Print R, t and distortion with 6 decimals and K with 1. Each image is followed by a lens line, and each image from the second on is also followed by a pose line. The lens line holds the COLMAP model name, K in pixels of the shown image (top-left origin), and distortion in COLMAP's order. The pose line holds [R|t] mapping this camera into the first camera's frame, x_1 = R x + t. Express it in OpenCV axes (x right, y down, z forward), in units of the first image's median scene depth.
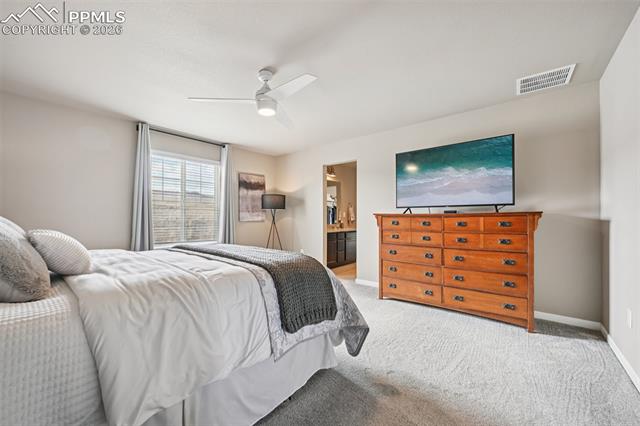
lens RADIAL K [[248.7, 0, 315.5], [0, 248.7, 215.9], [0, 0, 1]] dist [-0.000976, 0.000490]
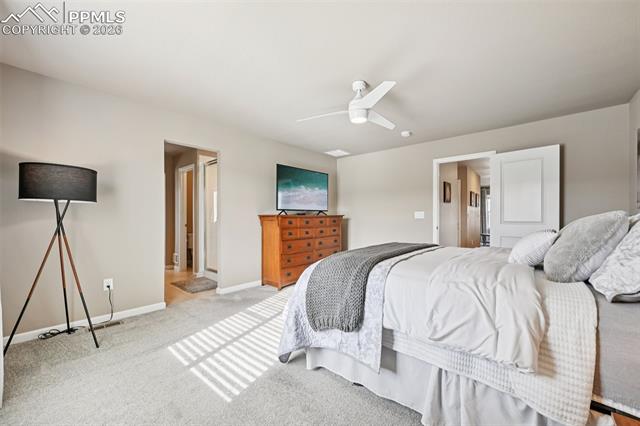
lens RADIAL K [[248.7, 0, 323.1], [0, 248.7, 215.2], [0, 0, 1]] dist [-0.000976, 0.000490]
pose [[0.017574, 0.008205, 0.999812, -0.914495], [-0.007548, 0.999939, -0.008073, -0.000404], [-0.999817, -0.007404, 0.017635, 0.815084]]
